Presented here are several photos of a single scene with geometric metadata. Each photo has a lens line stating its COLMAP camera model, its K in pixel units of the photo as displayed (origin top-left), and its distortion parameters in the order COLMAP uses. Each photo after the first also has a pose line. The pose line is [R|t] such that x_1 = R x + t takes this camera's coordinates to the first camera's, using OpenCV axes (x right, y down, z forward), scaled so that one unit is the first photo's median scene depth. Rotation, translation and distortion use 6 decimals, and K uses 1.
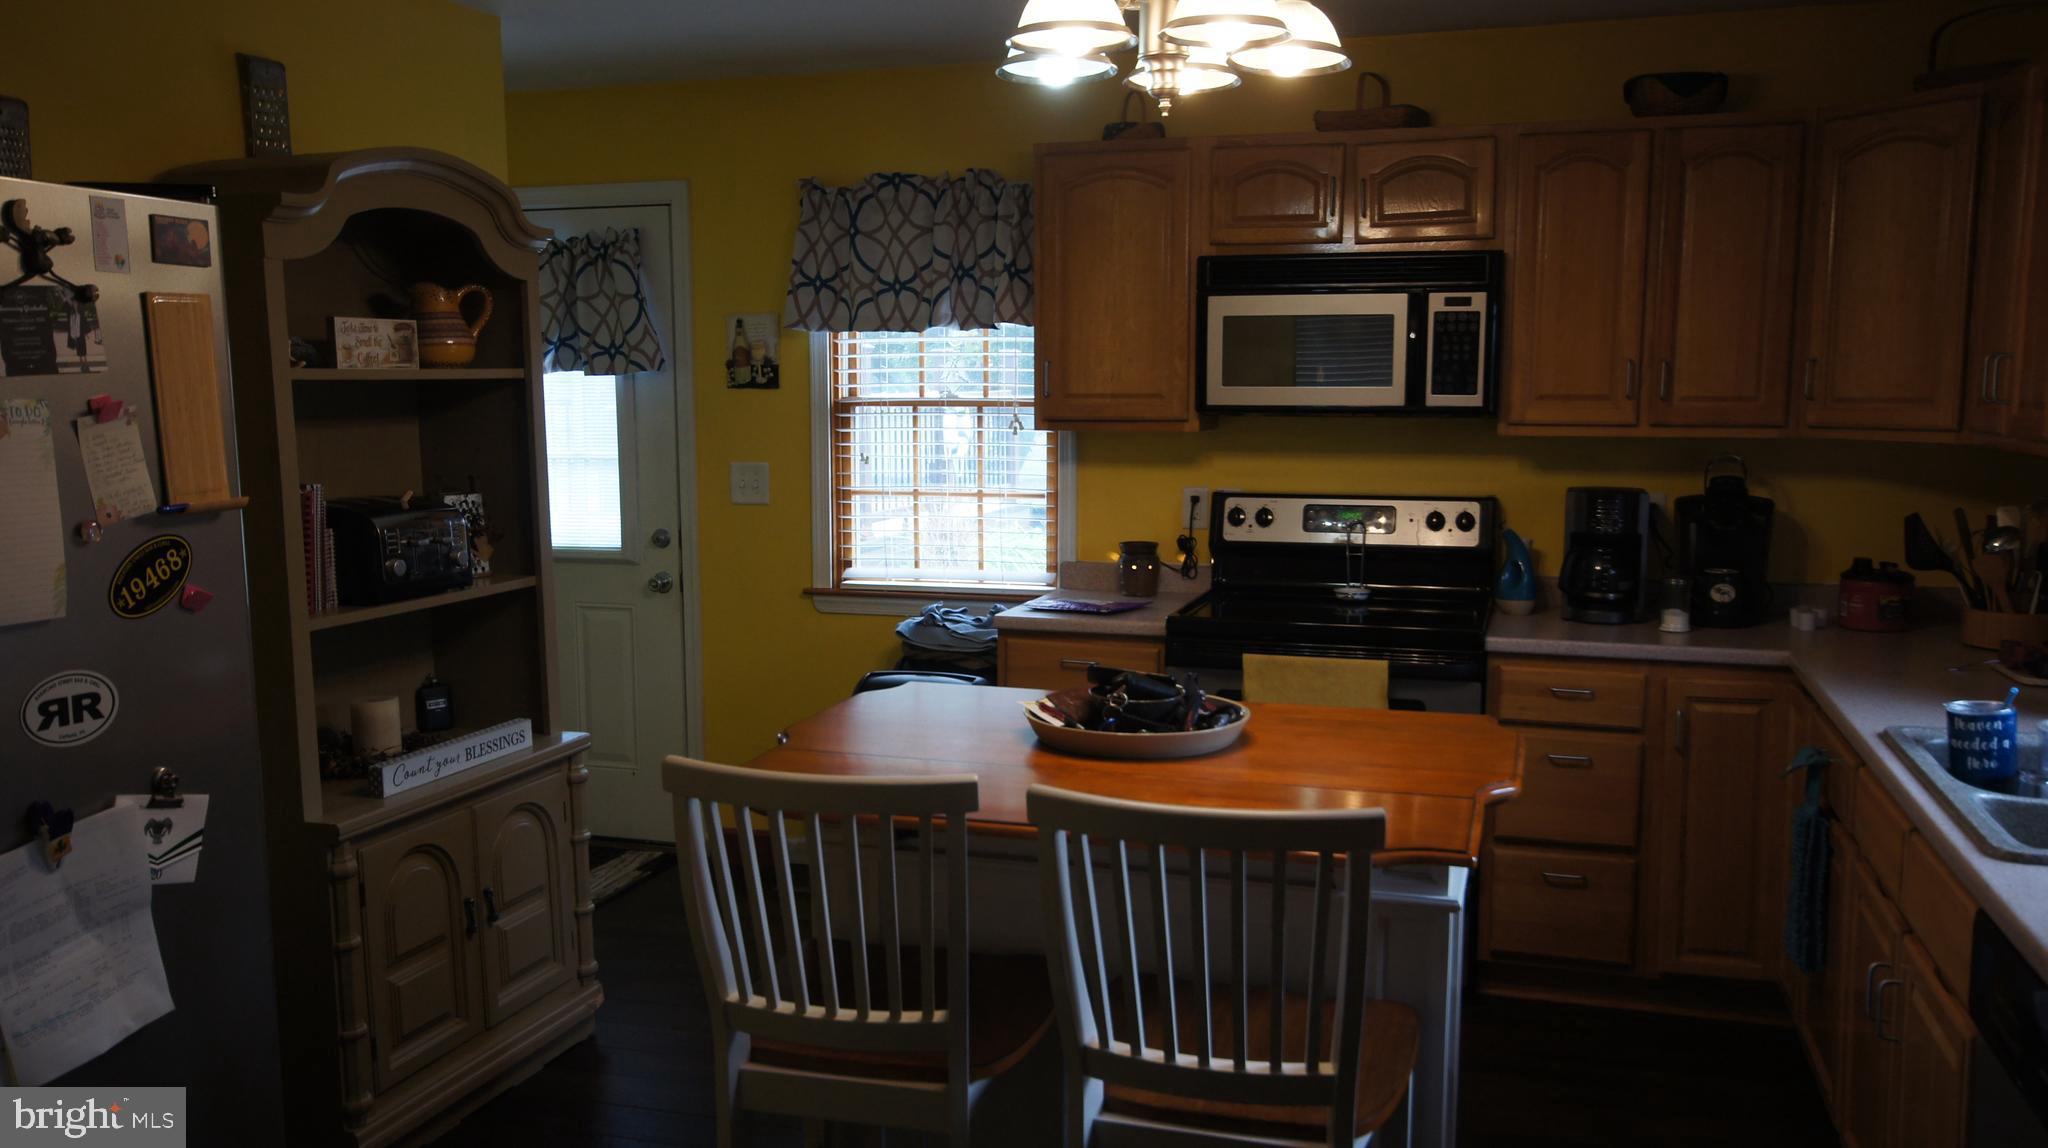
lens RADIAL K [[1624.2, 0, 1065.2], [0, 1624.2, 584.5], [0, 0, 1]] dist [0.010182, 0.014132]
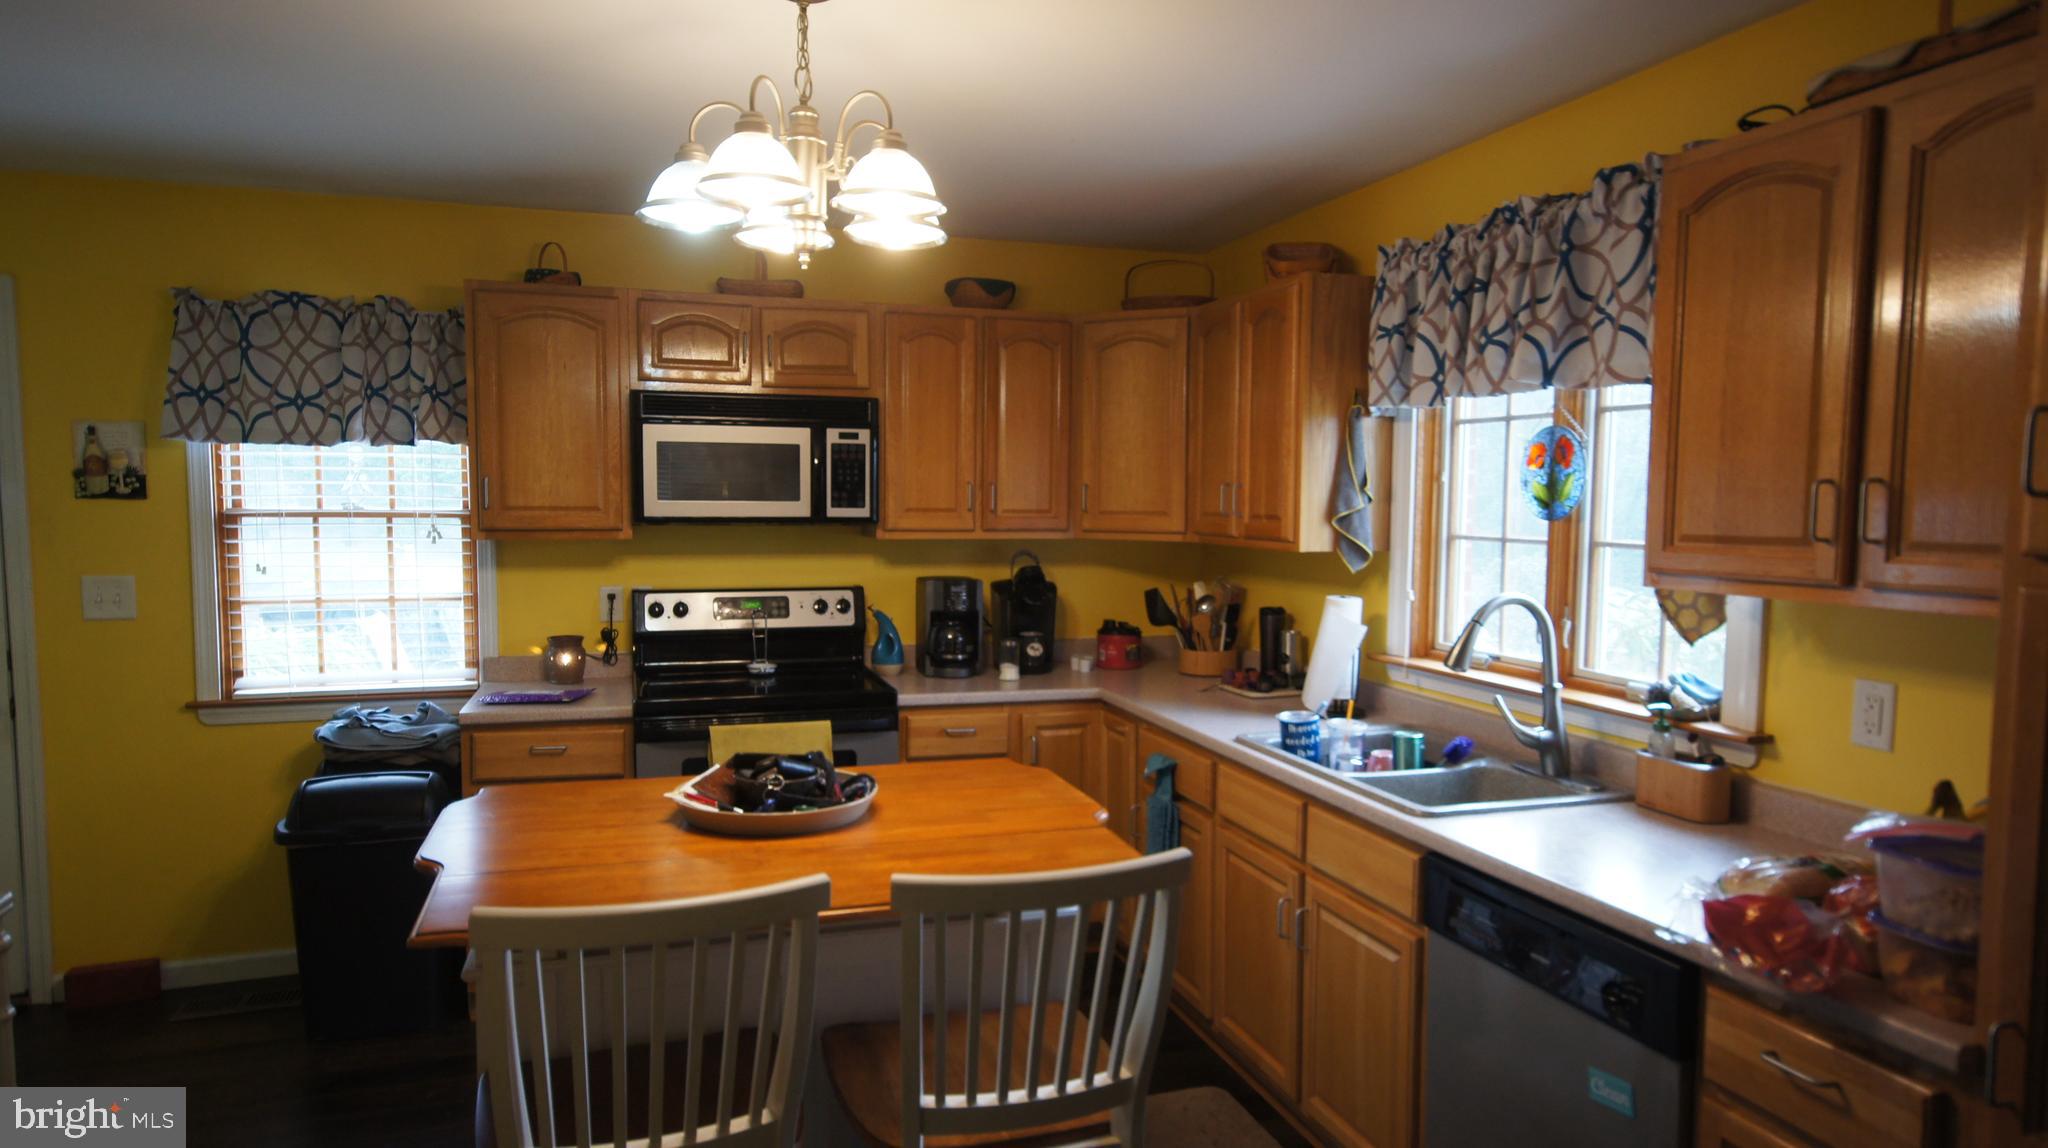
lens RADIAL K [[1217.5, 0, 1021.8], [0, 1217.5, 591.0], [0, 0, 1]] dist [-0.005494, 0.041663]
pose [[0.833520, -0.036098, 0.551309, -0.157797], [0.061307, 0.997744, -0.027361, -0.014777], [-0.549077, 0.056605, 0.833852, 0.112646]]
